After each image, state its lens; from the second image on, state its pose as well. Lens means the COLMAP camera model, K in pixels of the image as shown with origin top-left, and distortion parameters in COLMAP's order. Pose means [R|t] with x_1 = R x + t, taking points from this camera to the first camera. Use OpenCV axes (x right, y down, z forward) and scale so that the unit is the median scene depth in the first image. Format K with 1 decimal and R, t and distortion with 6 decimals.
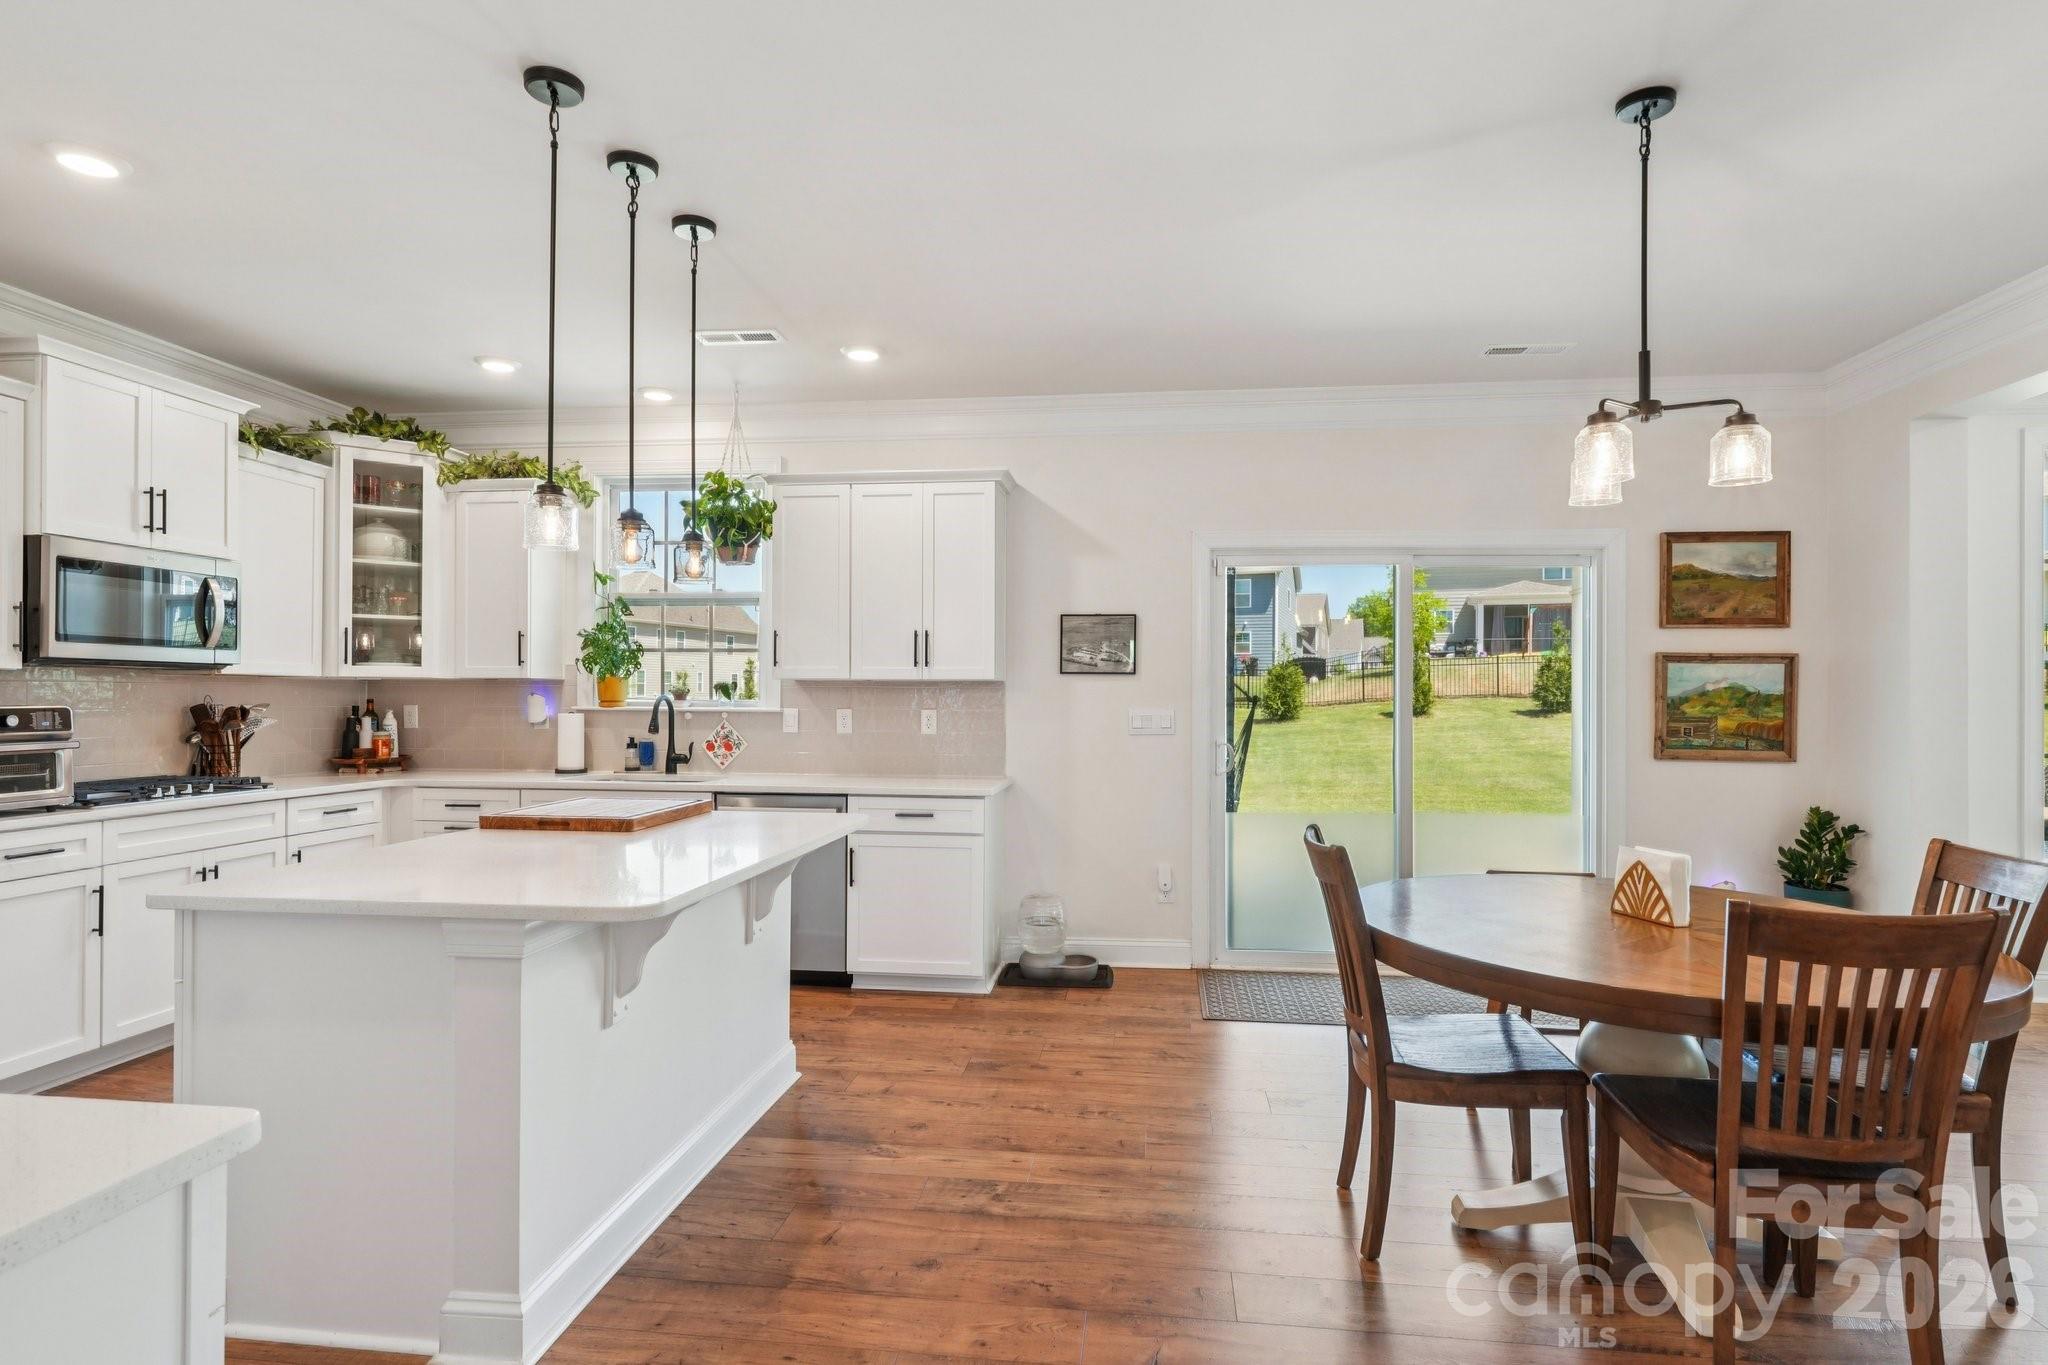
lens RADIAL K [[1057.9, 0, 1024.0], [0, 1057.9, 682.5], [0, 0, 1]] dist [0.002921, 0.000998]
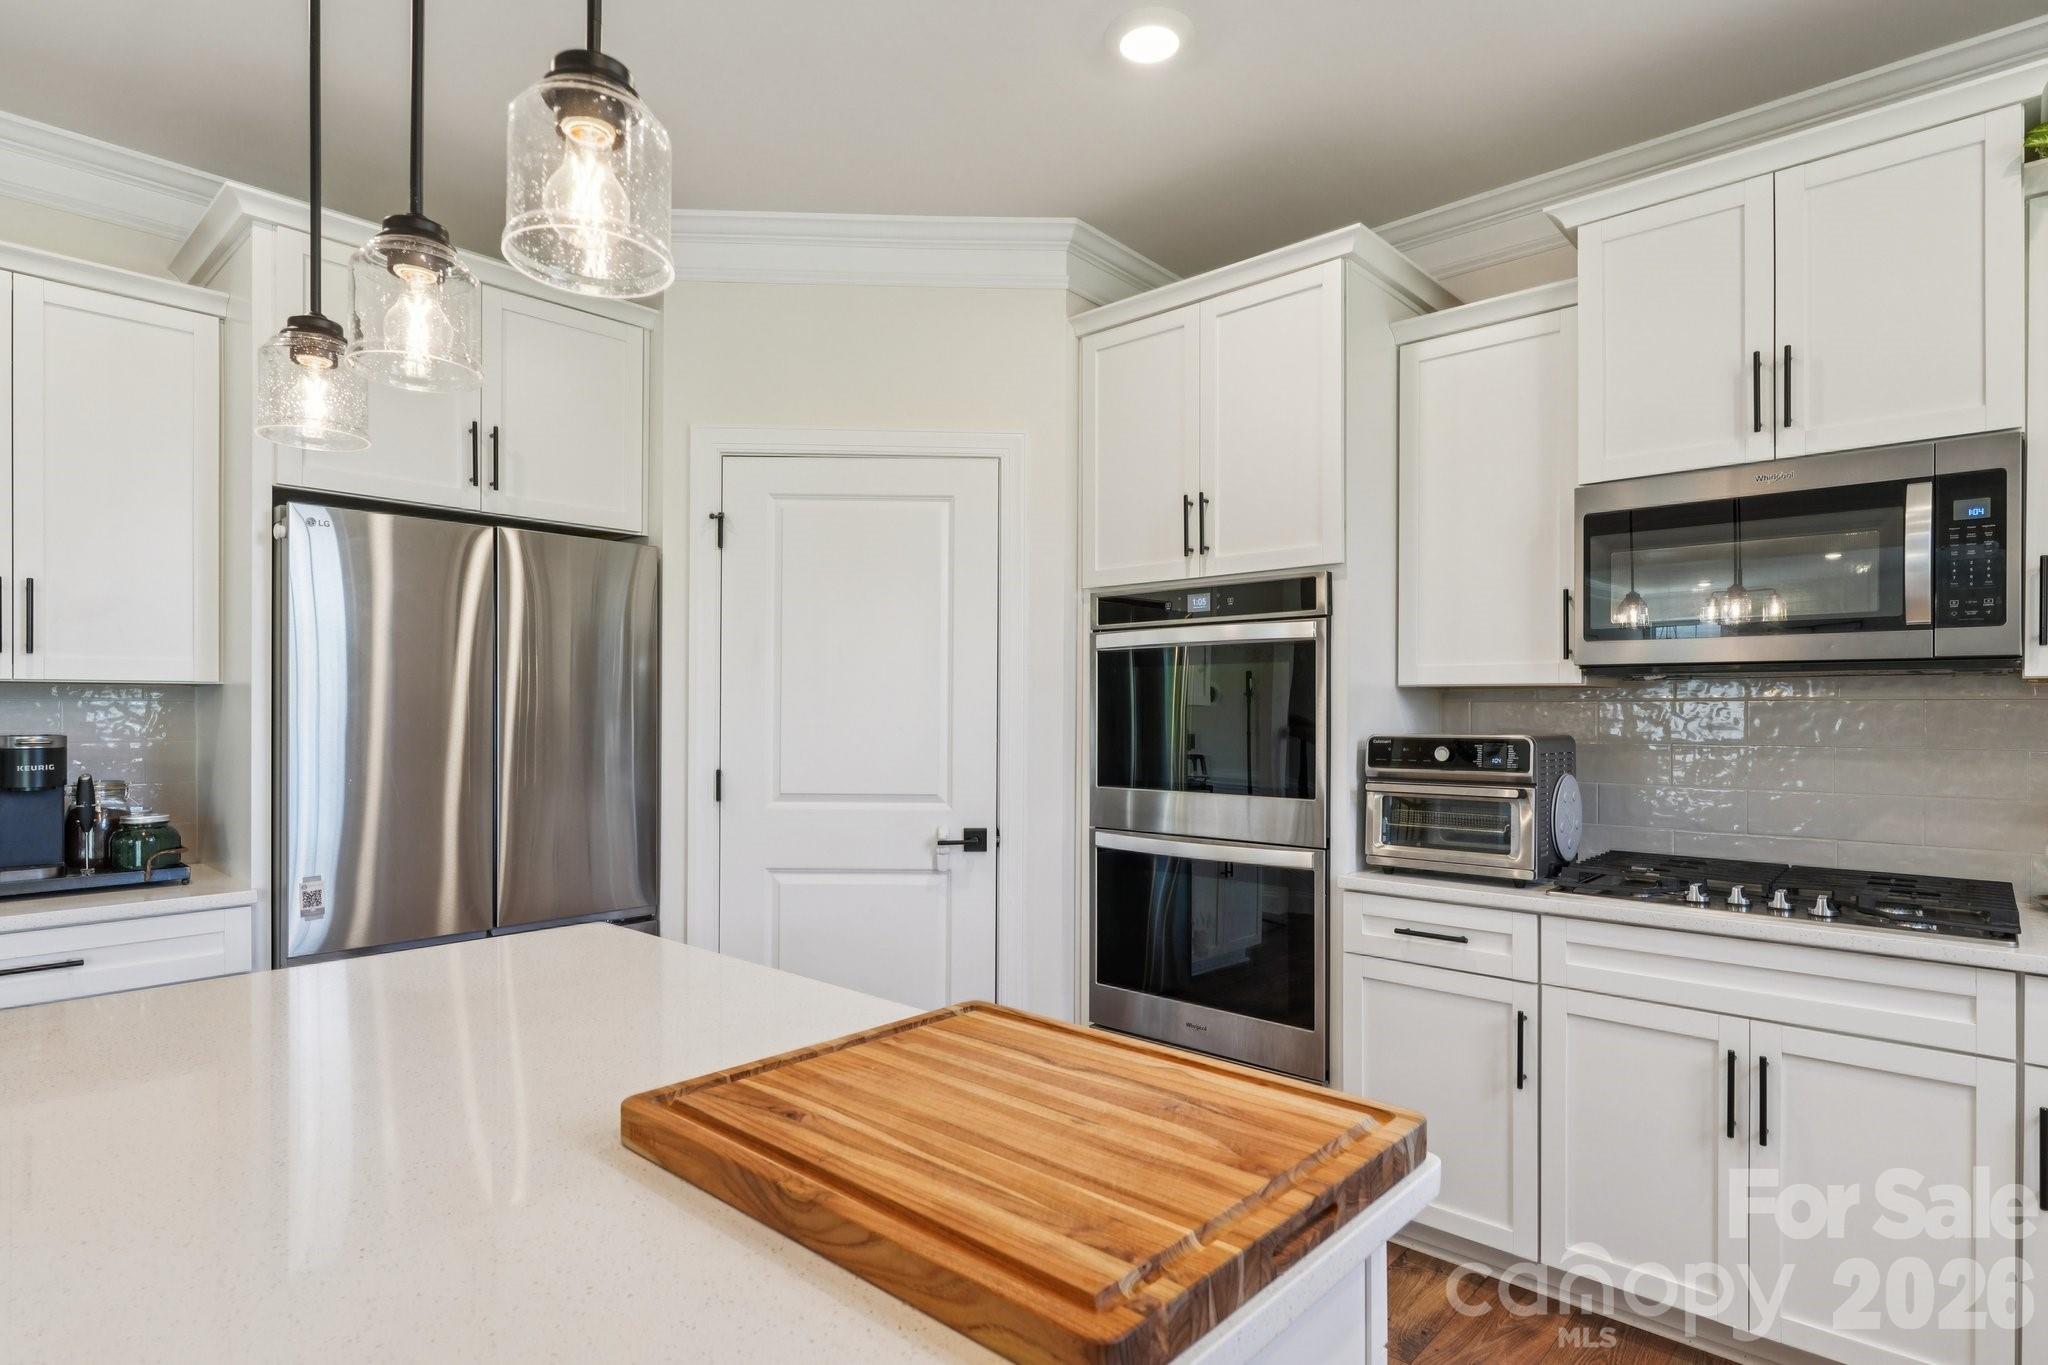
lens RADIAL K [[1047.2, 0, 1029.2], [0, 1047.2, 708.6], [0, 0, 1]] dist [-0.001300, 0.001133]
pose [[-0.570786, -0.006576, -0.821073, -0.114932], [0.004981, 0.999922, -0.011471, 0.007281], [0.821084, -0.010637, -0.570708, 0.778772]]
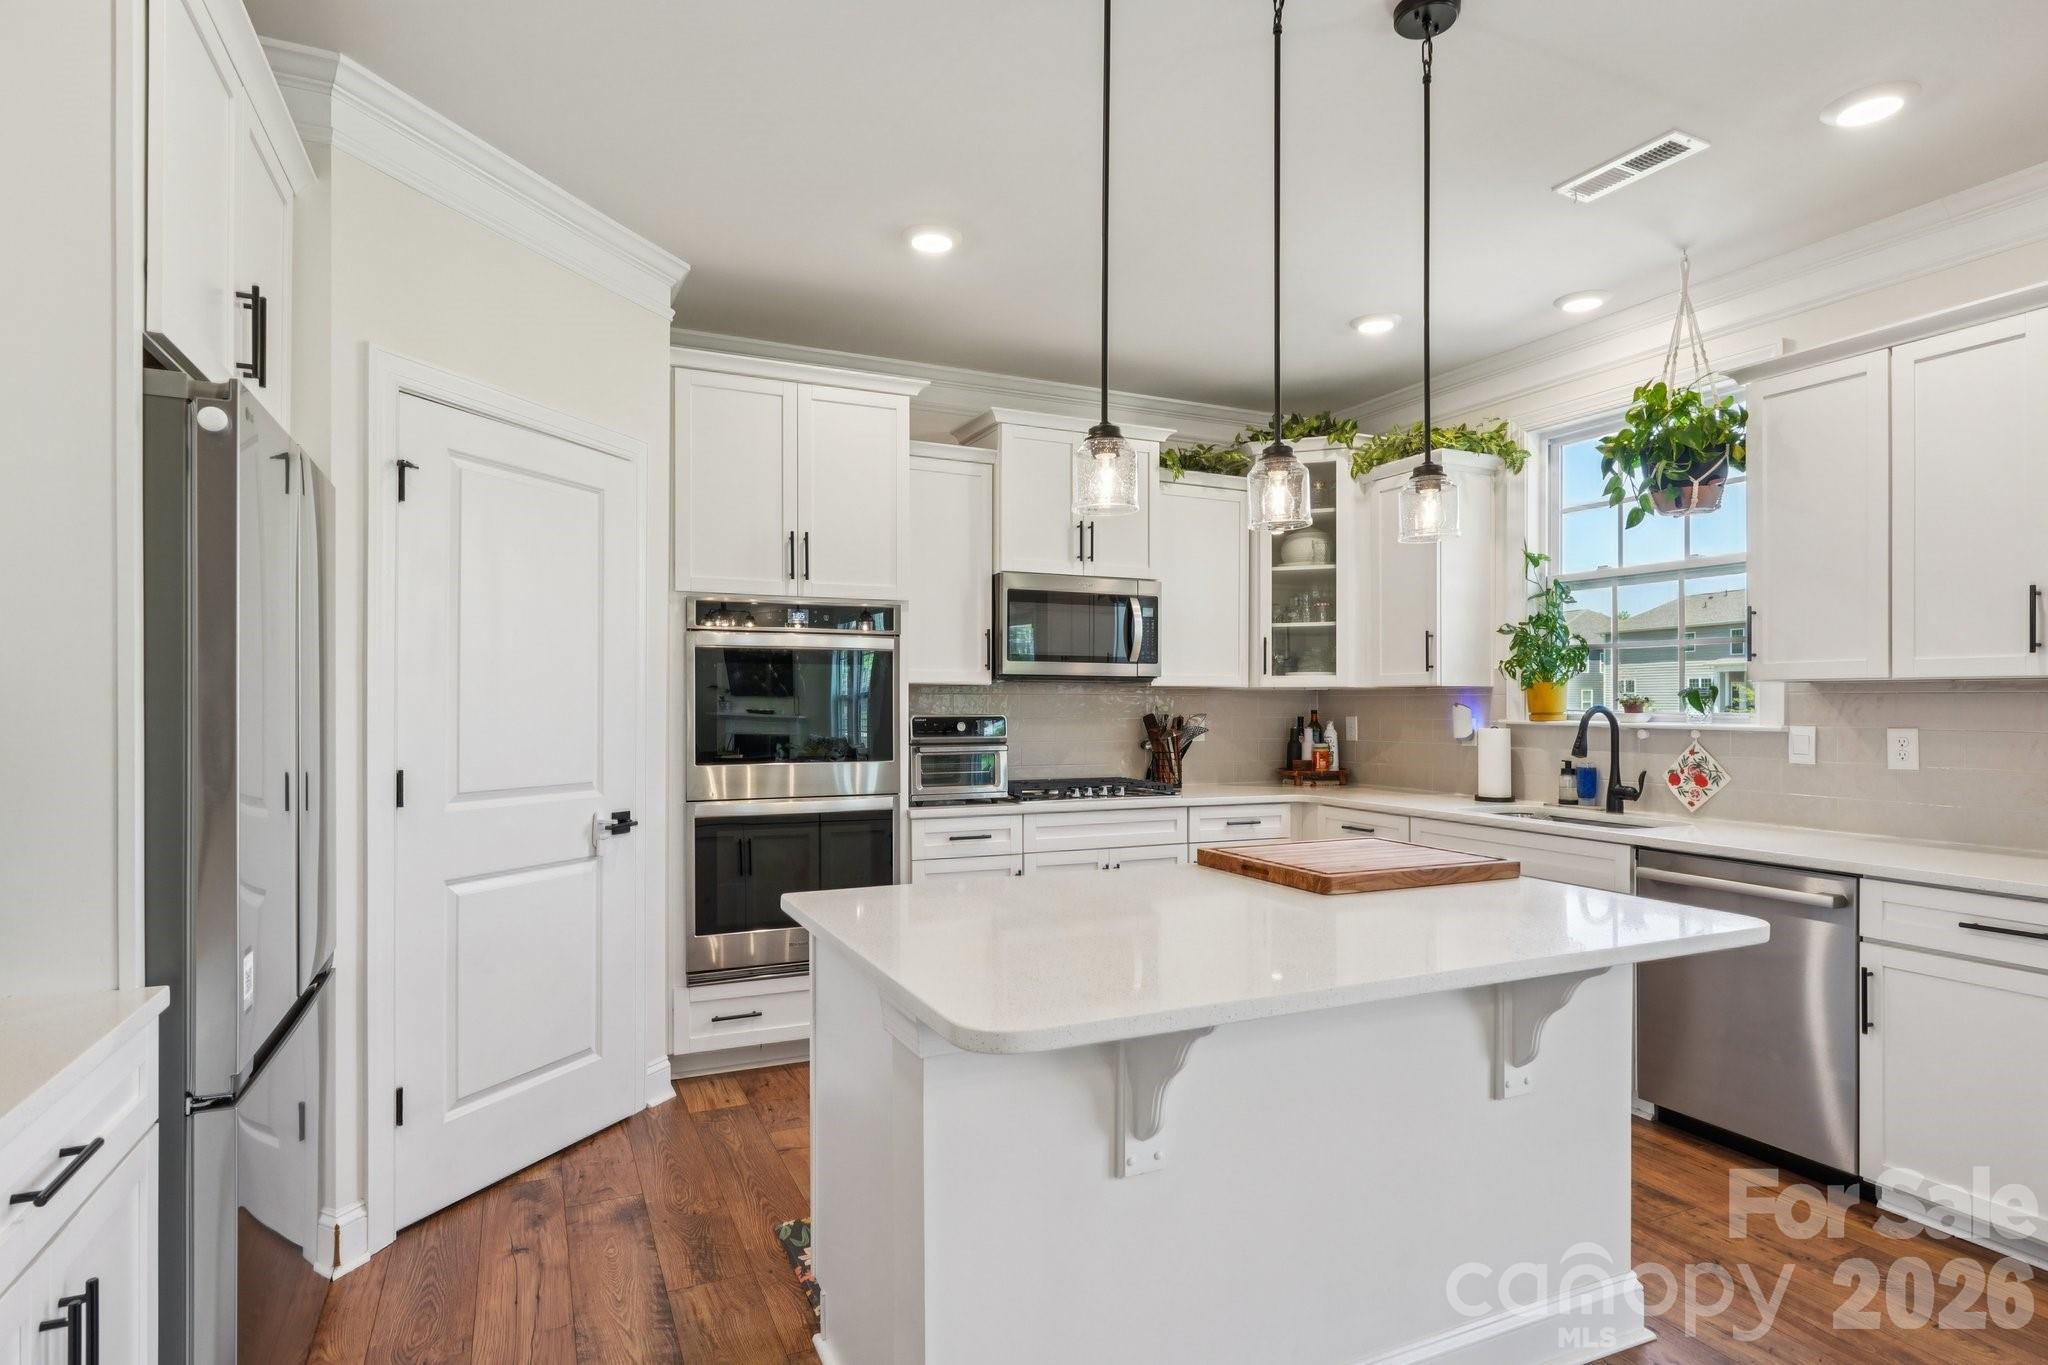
lens RADIAL K [[1064.8, 0, 1023.5], [0, 1064.8, 701.6], [0, 0, 1]] dist [-0.002536, 0.000722]
pose [[0.528204, -0.003753, -0.849109, 0.082349], [0.009715, 0.999951, 0.001624, 0.003943], [0.849062, -0.009106, 0.528214, 0.272240]]
